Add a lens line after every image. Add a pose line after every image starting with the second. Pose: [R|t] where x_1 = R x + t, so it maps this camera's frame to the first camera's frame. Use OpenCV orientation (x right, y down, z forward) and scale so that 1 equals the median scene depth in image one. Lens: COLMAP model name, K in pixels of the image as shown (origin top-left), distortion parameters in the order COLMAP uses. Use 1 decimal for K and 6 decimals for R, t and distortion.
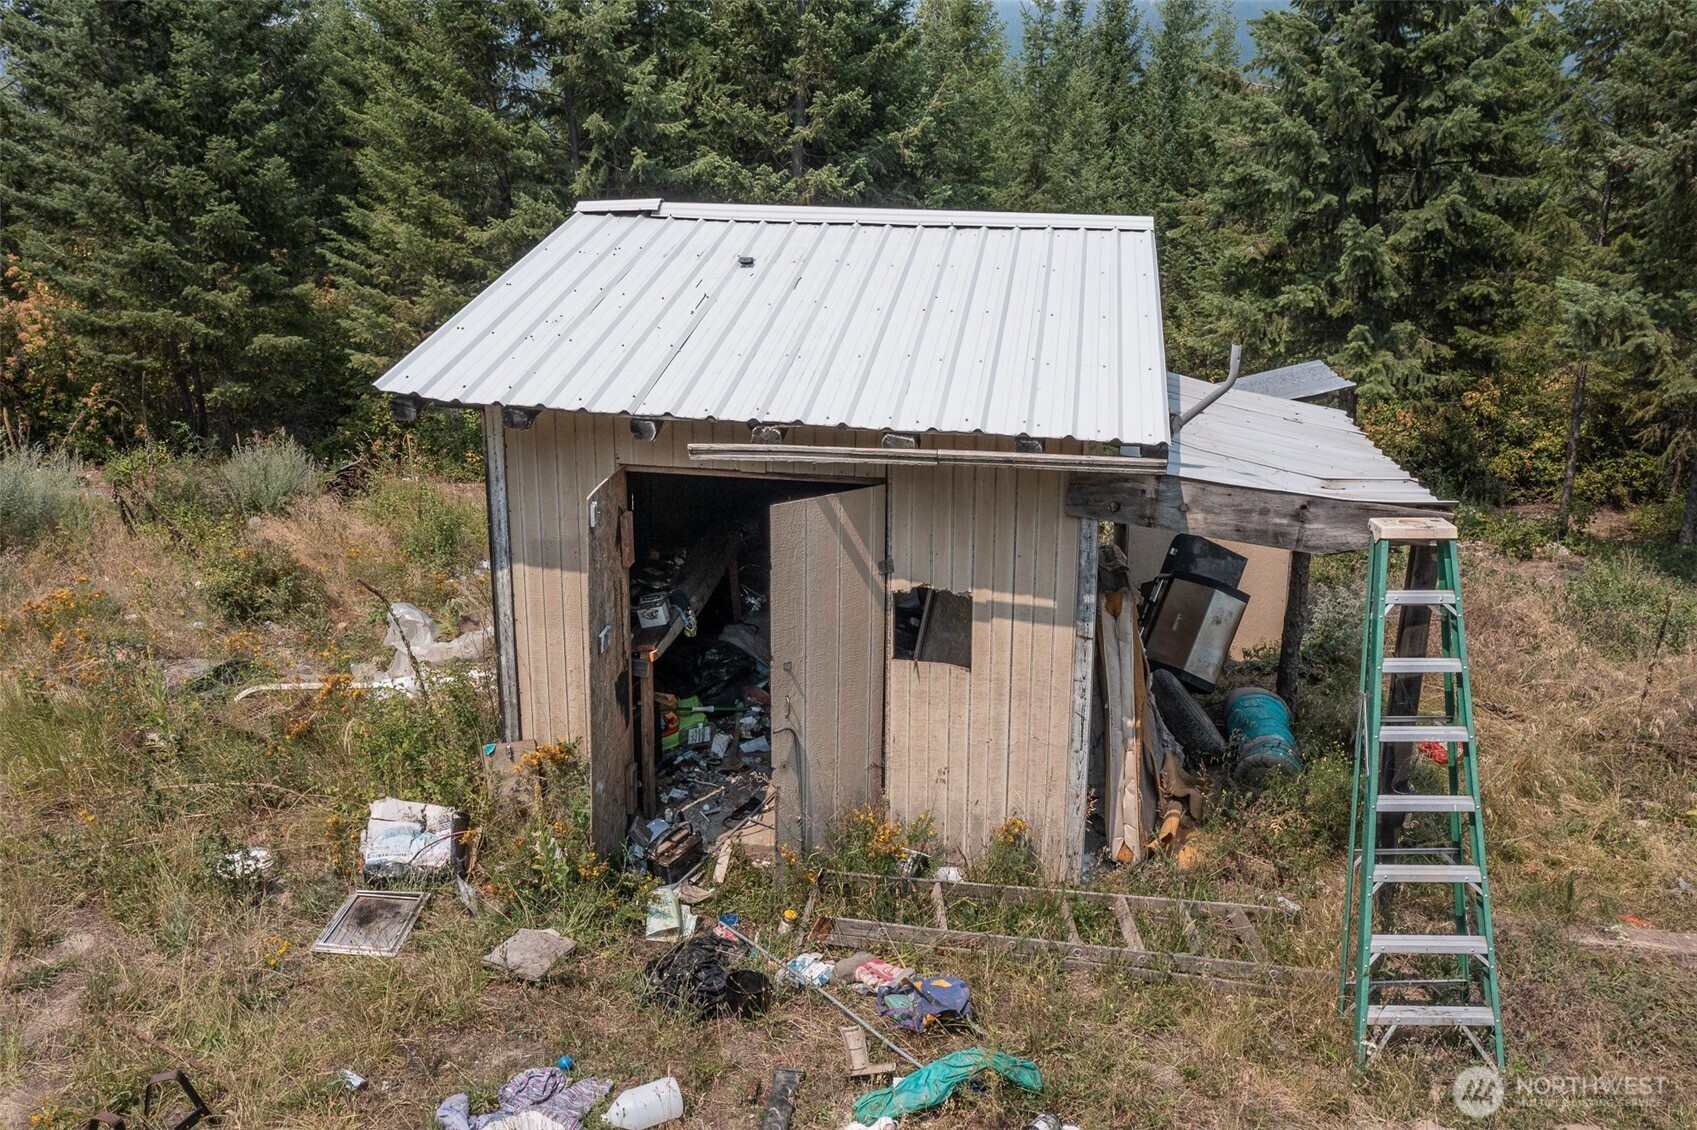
lens RADIAL K [[1346.9, 0, 848.3], [0, 1346.9, 567.2], [0, 0, 1]] dist [0.008341, -0.006607]
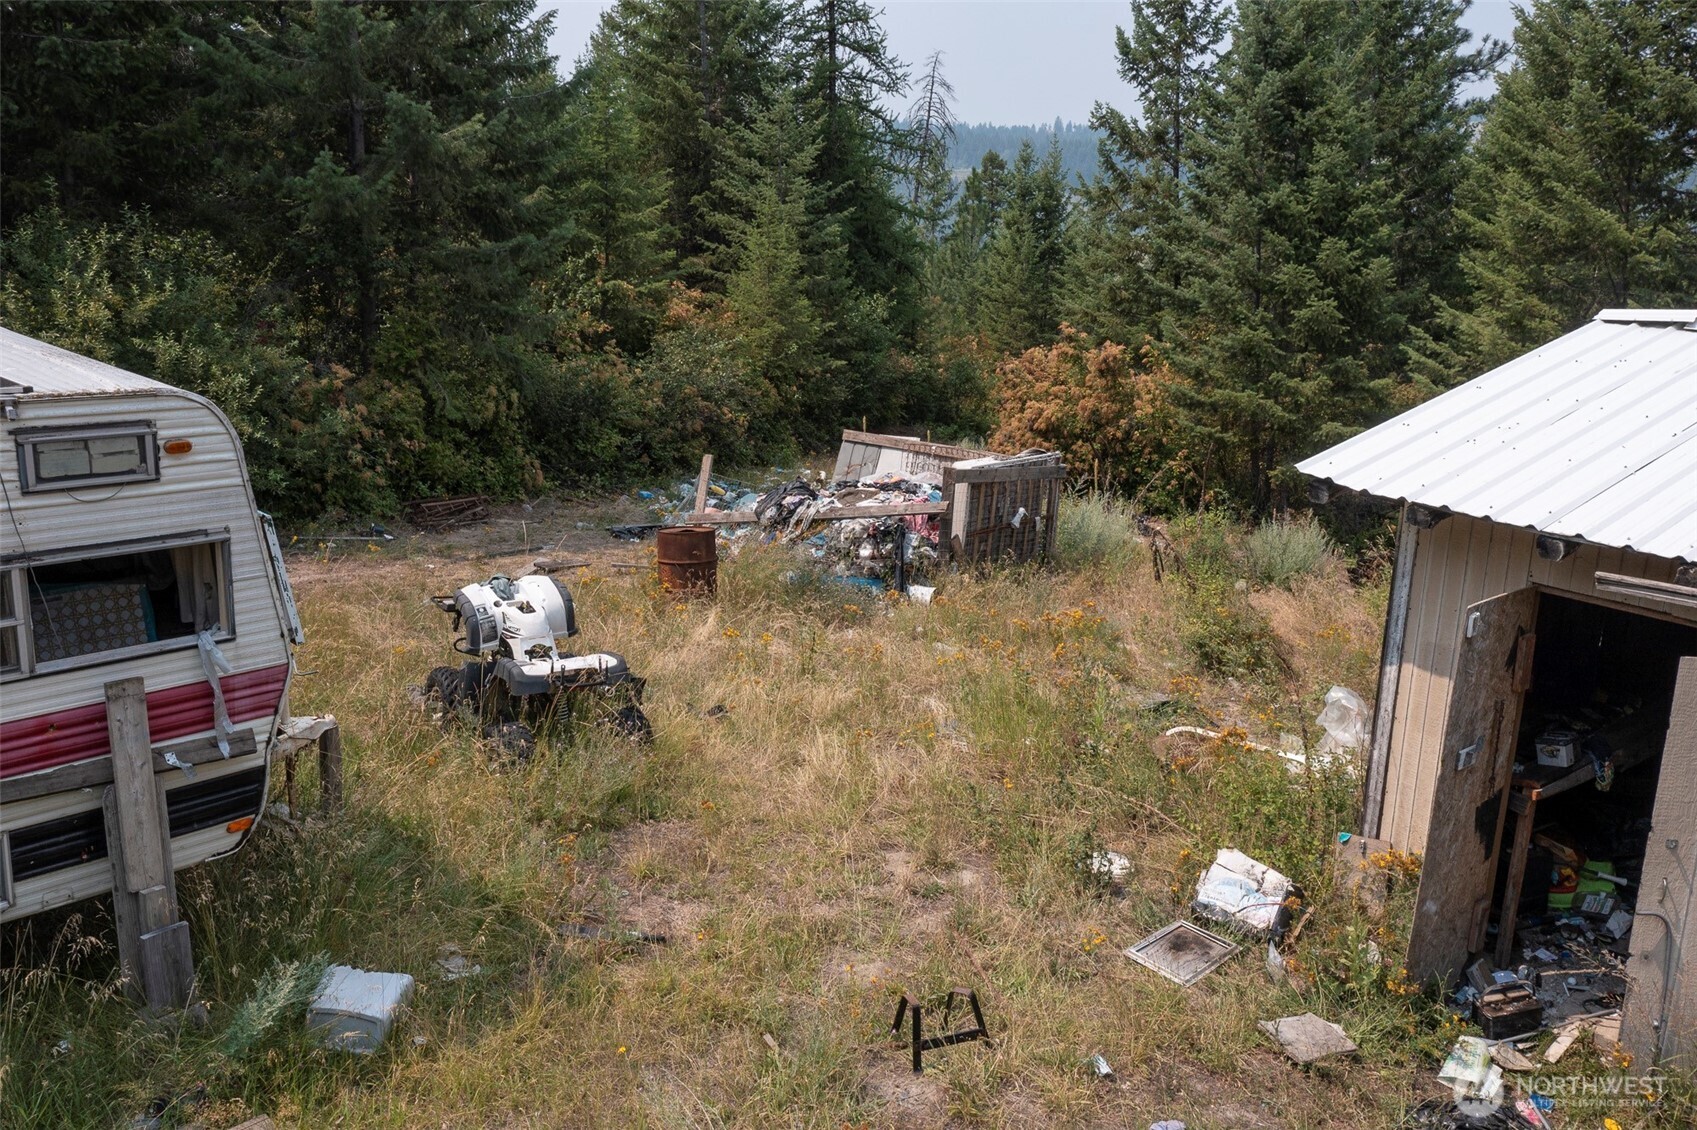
lens RADIAL K [[1346.9, 0, 848.3], [0, 1346.9, 567.2], [0, 0, 1]] dist [0.008341, -0.006607]
pose [[0.703523, 0.175580, -0.688642, 0.118346], [-0.222940, 0.974612, 0.020734, 0.000039], [0.674799, 0.138939, 0.724805, -0.006124]]
